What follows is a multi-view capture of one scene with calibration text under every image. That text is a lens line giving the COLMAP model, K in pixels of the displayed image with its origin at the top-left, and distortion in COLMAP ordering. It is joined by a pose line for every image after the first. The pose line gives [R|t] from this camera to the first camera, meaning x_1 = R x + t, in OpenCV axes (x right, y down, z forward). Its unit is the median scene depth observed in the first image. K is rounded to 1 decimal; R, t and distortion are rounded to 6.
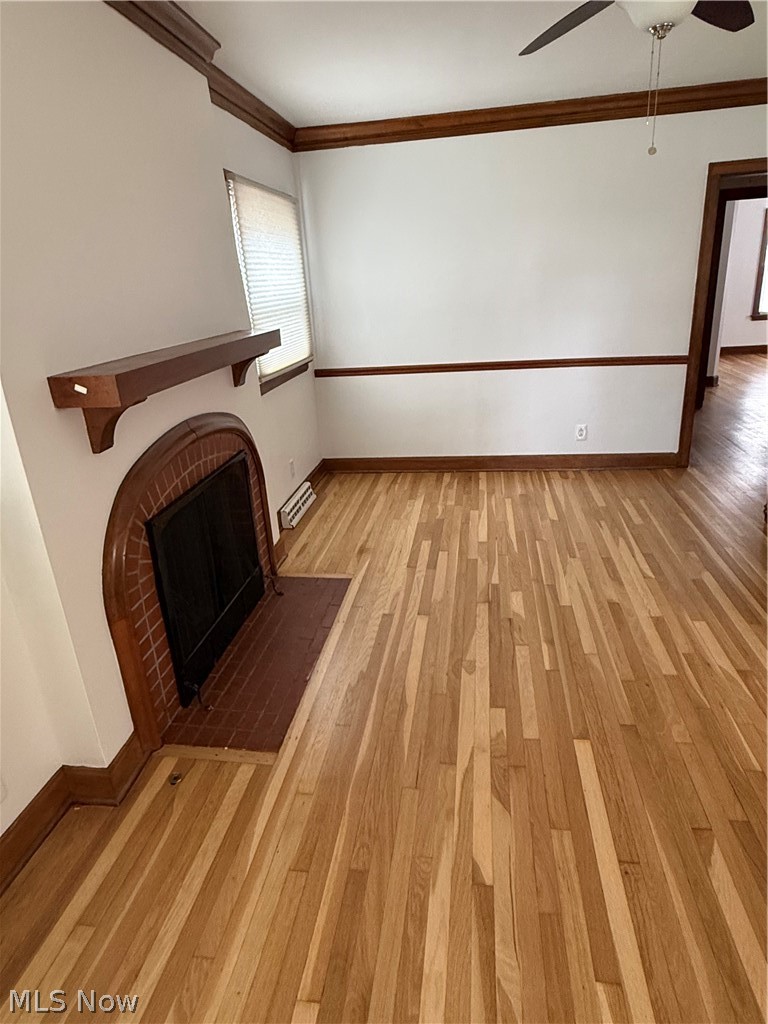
lens RADIAL K [[620.0, 0, 384.0], [0, 620.0, 512.0], [0, 0, 1]] dist [-0.000182, -0.000608]
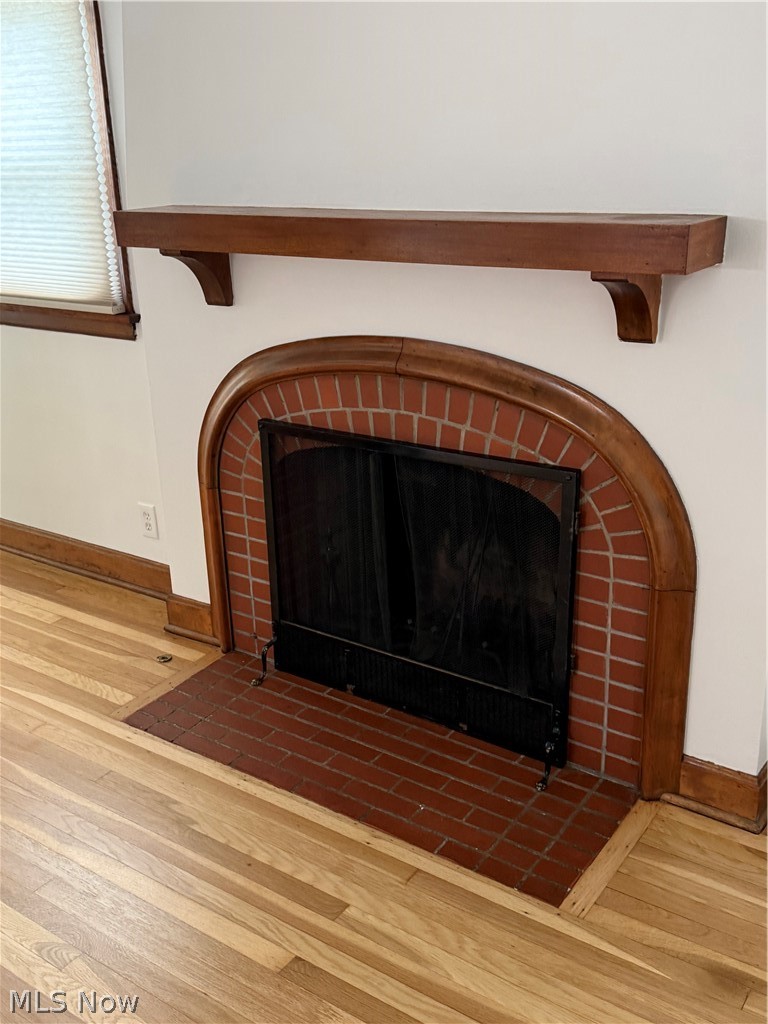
lens RADIAL K [[1021.4, 0, 384.0], [0, 1021.4, 512.0], [0, 0, 1]] dist [0.073528, -0.001596]
pose [[-0.447191, 0.380234, -0.809594, 0.625041], [-0.258218, 0.811721, 0.523863, -0.588562], [0.856355, 0.443319, -0.264811, 1.478255]]
